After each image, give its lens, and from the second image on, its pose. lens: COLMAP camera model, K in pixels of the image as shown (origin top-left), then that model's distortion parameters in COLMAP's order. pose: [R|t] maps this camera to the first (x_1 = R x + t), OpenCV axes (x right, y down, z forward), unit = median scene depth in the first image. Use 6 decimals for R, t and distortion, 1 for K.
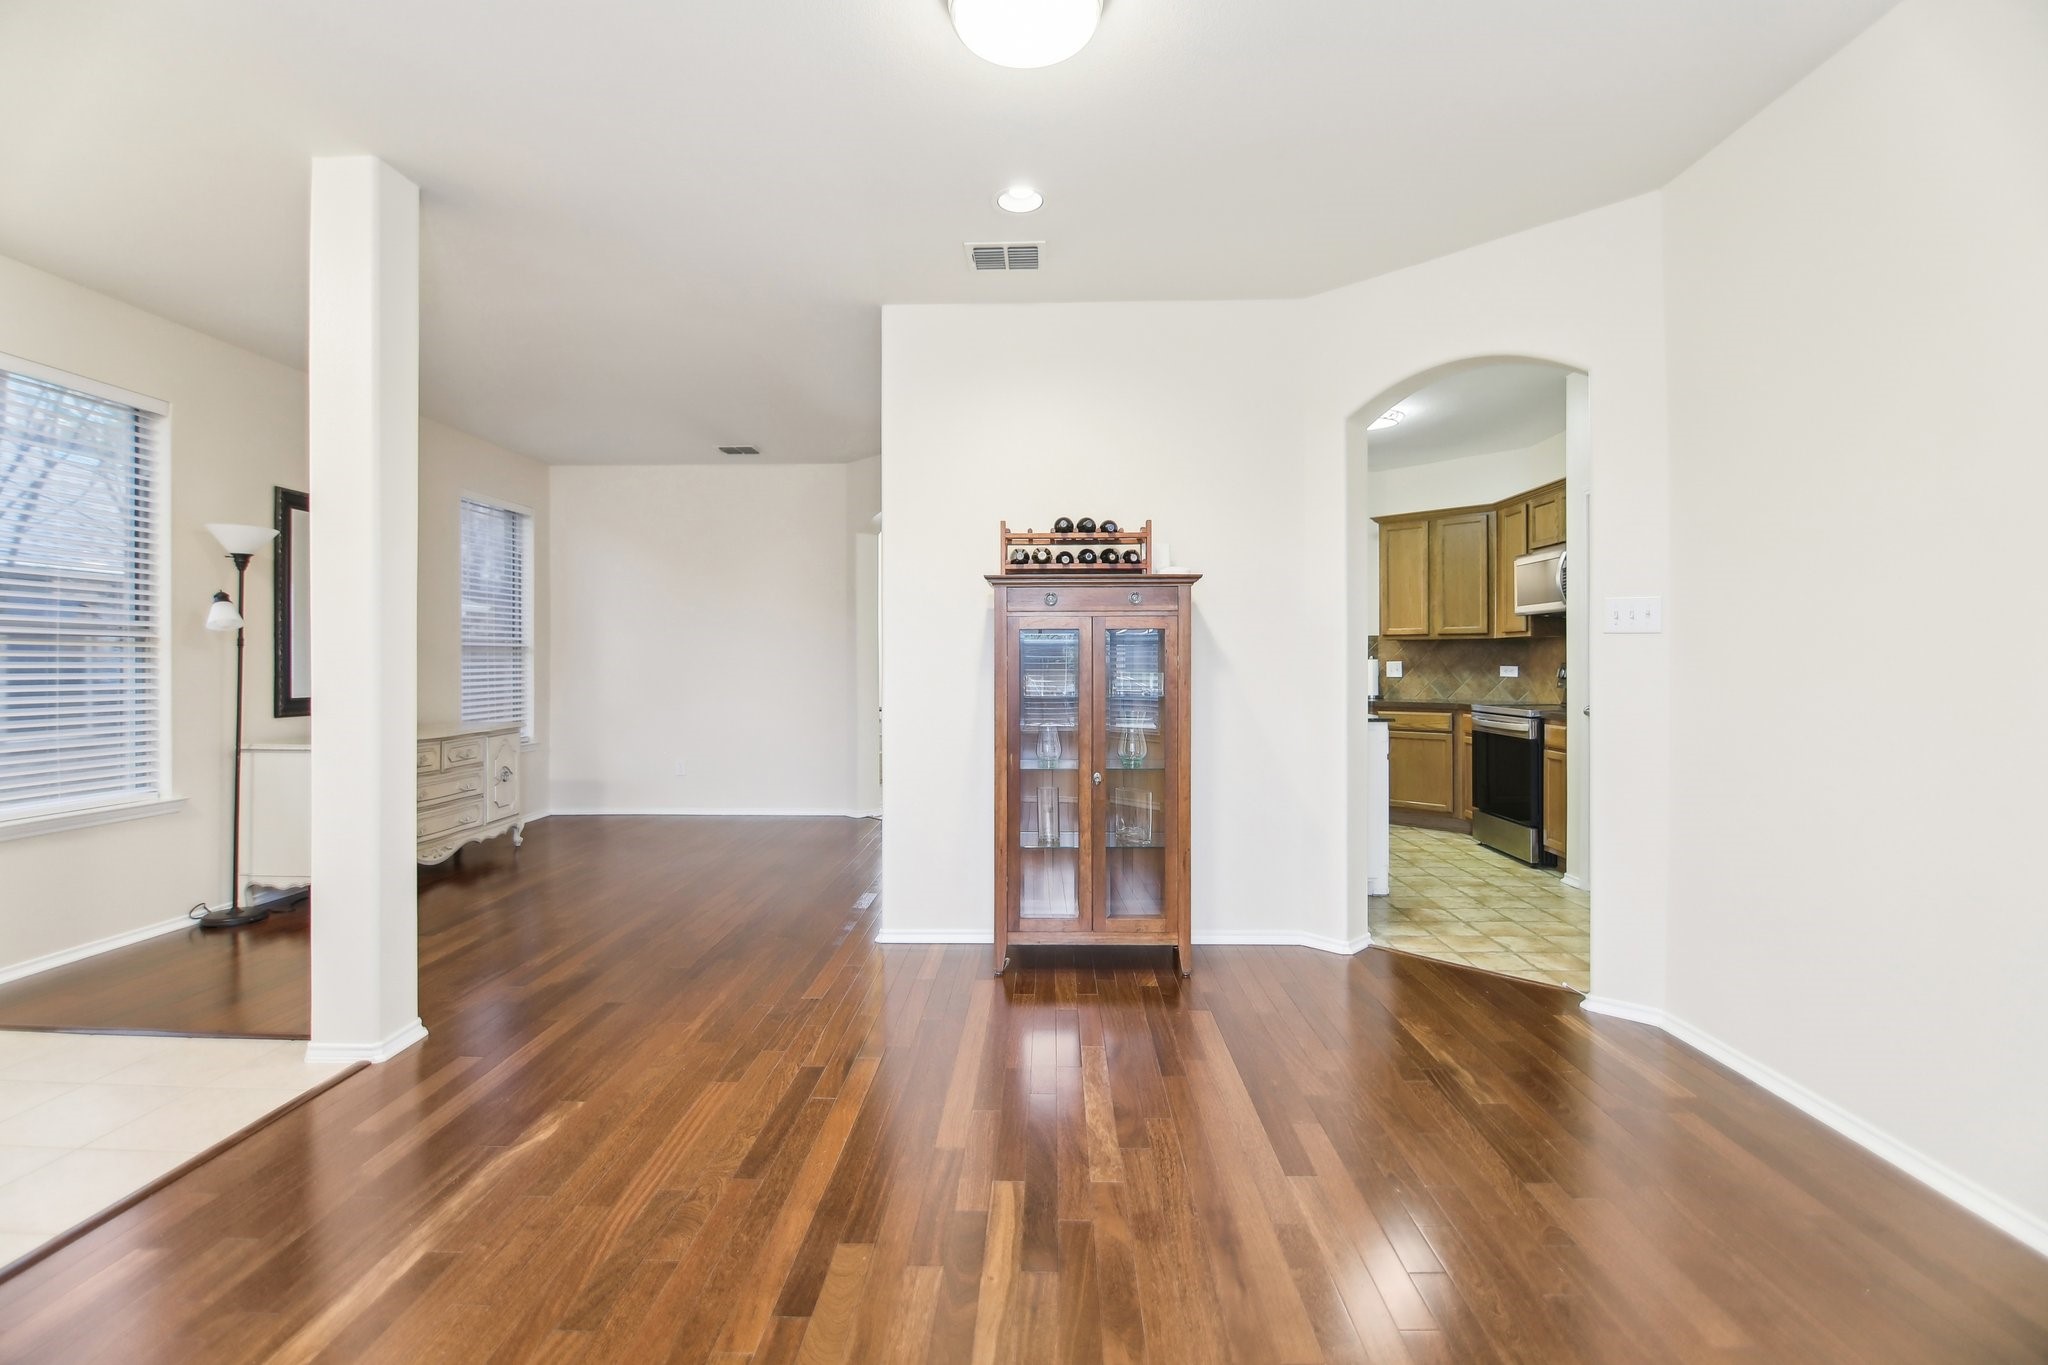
lens RADIAL K [[933.2, 0, 1019.9], [0, 933.2, 682.2], [0, 0, 1]] dist [-0.000111, 0.000035]
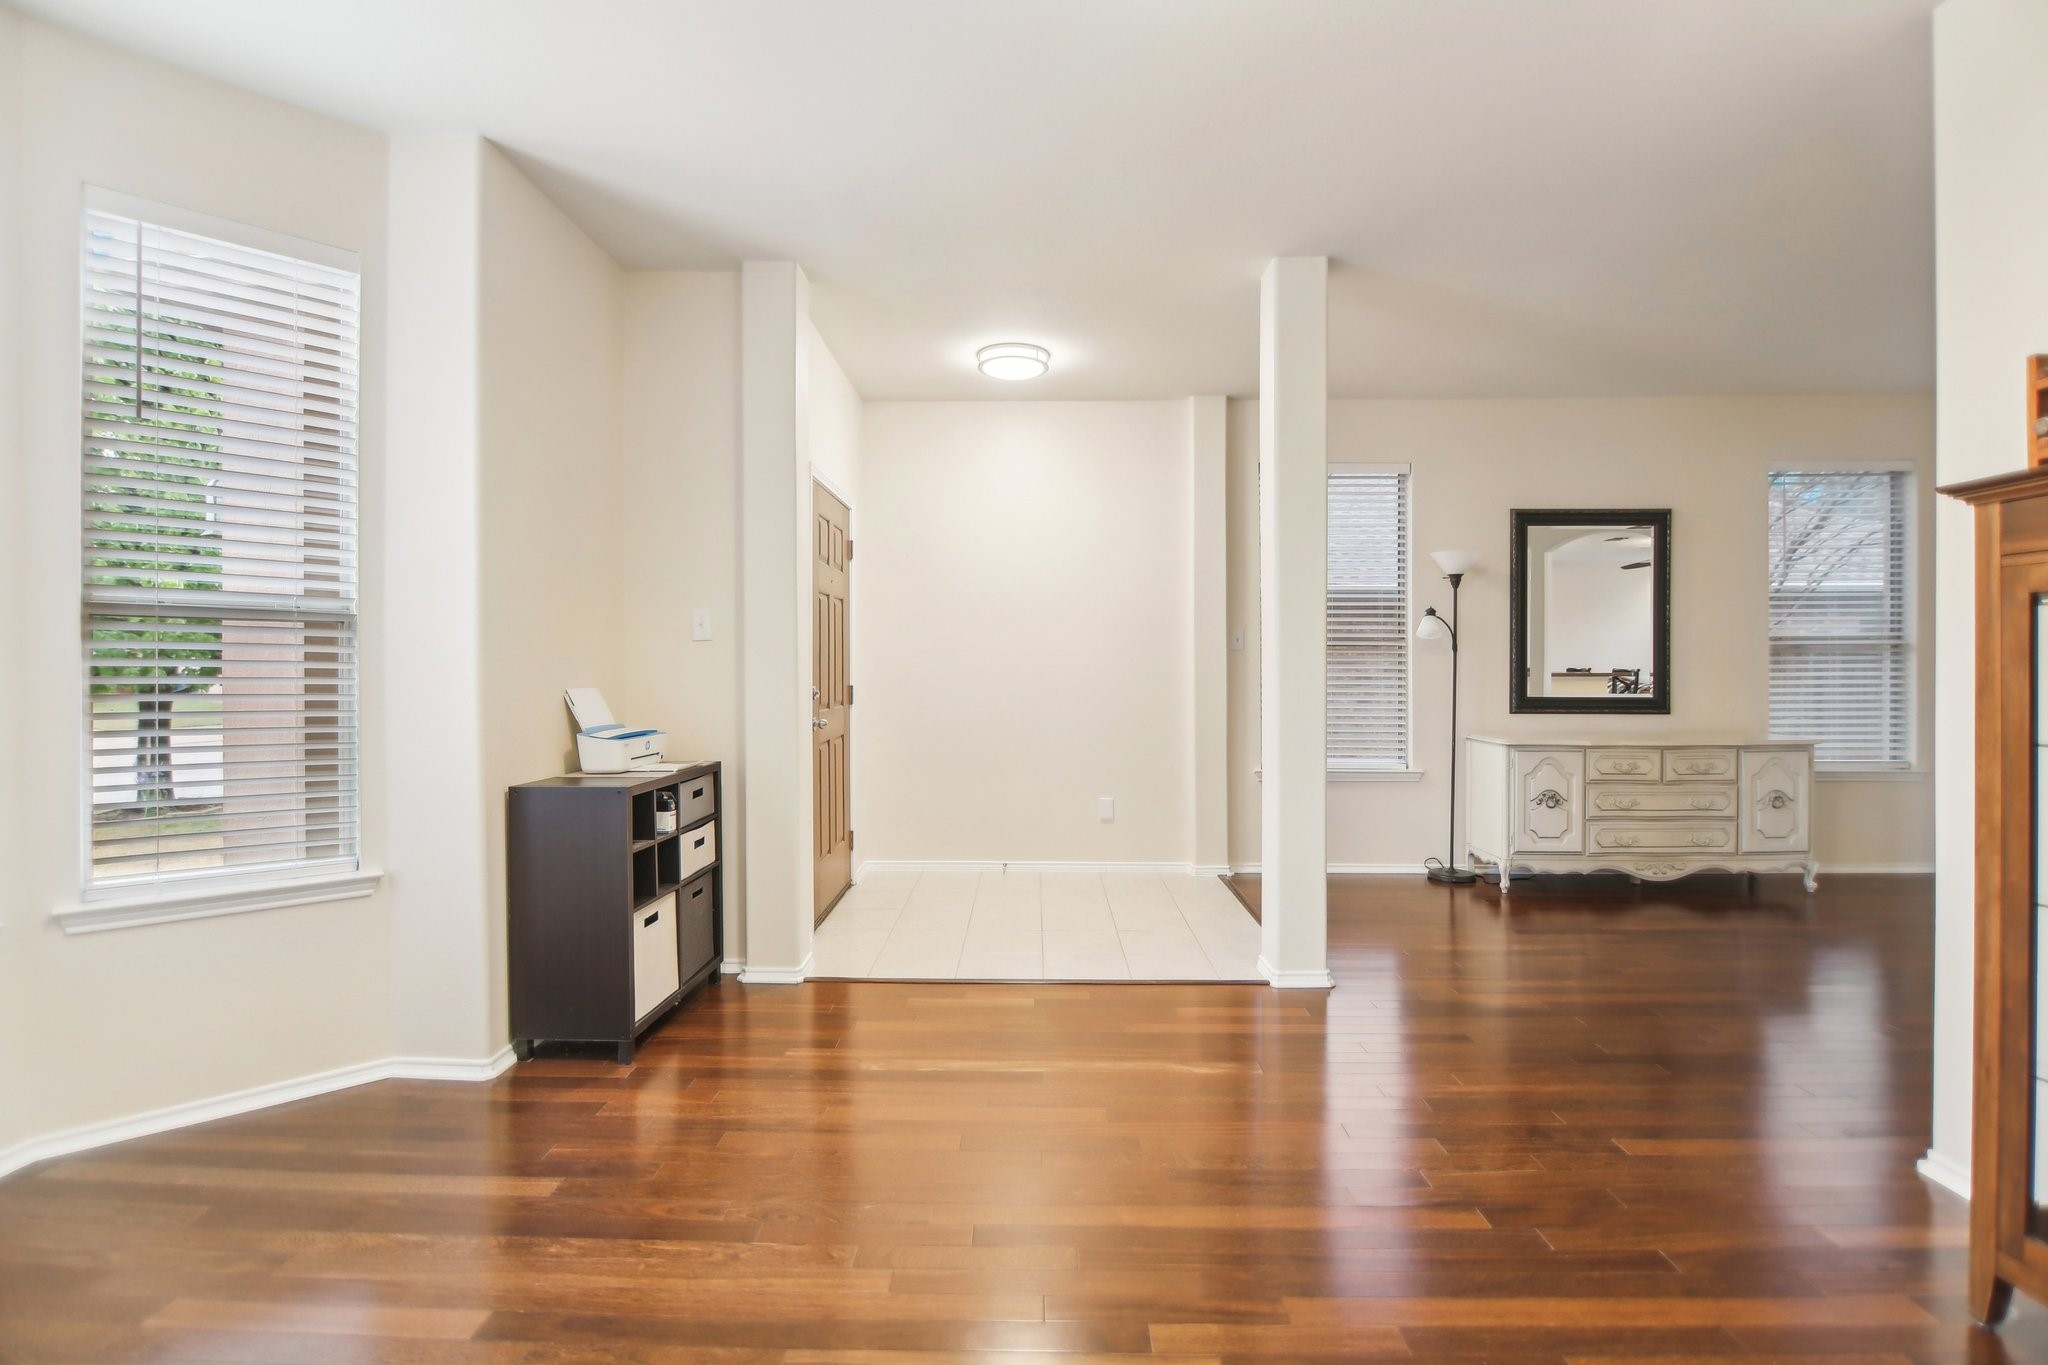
lens RADIAL K [[933.2, 0, 1020.8], [0, 933.2, 670.0], [0, 0, 1]] dist [-0.000111, 0.000035]
pose [[0.005320, 0.000019, -0.999986, 0.297139], [-0.022237, 0.999753, -0.000099, -0.001168], [0.999739, 0.022237, 0.005319, 0.354066]]
